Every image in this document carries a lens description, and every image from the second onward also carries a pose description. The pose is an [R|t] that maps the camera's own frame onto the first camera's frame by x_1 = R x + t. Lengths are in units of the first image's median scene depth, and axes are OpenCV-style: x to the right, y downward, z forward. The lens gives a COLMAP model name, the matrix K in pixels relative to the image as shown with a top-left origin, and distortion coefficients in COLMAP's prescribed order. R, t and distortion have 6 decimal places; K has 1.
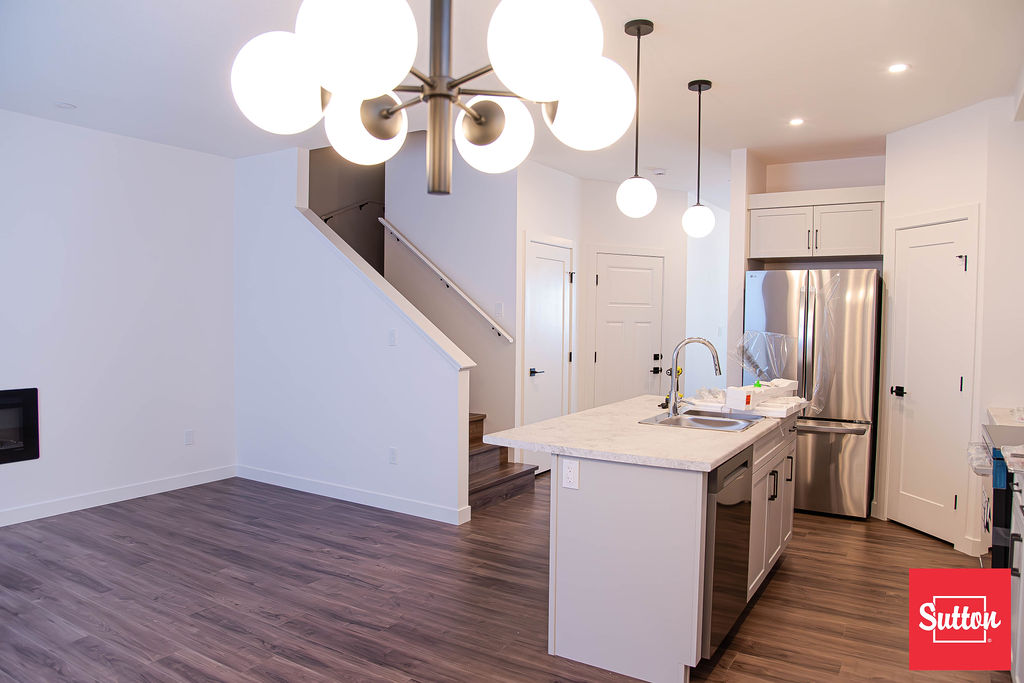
lens RADIAL K [[695.5, 0, 512.0], [0, 695.5, 341.5], [0, 0, 1]] dist [-0.116486, 0.064828]
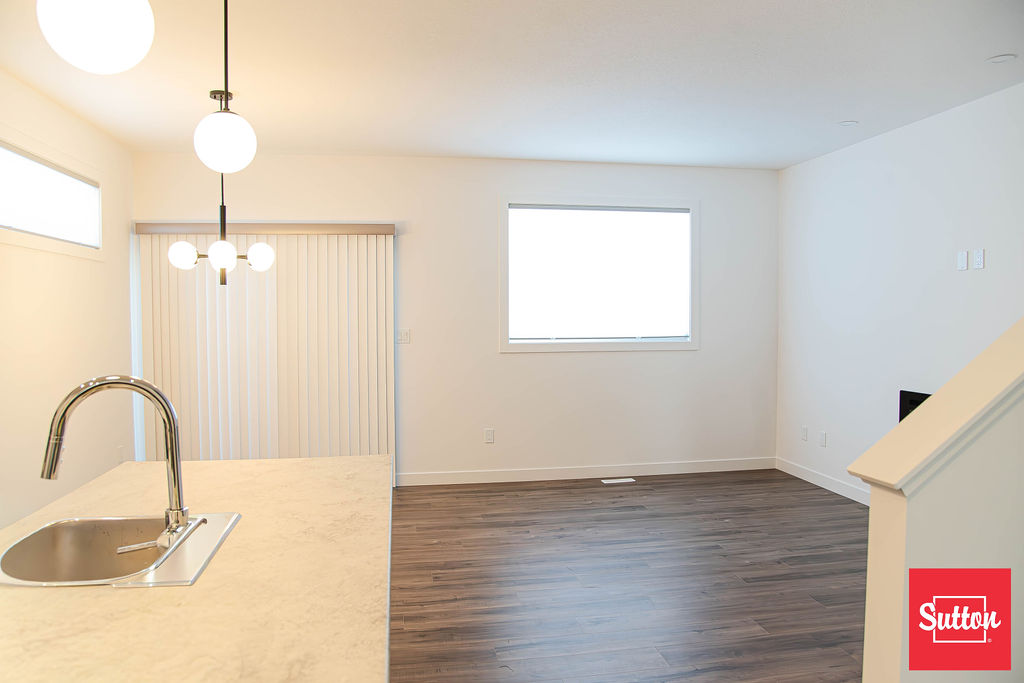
lens RADIAL K [[695.5, 0, 512.0], [0, 695.5, 341.5], [0, 0, 1]] dist [-0.116486, 0.064828]
pose [[-0.752661, 0.014187, -0.658256, 0.299138], [-0.031865, 0.997811, 0.057940, -0.042519], [0.657637, 0.064584, -0.750561, 1.245538]]
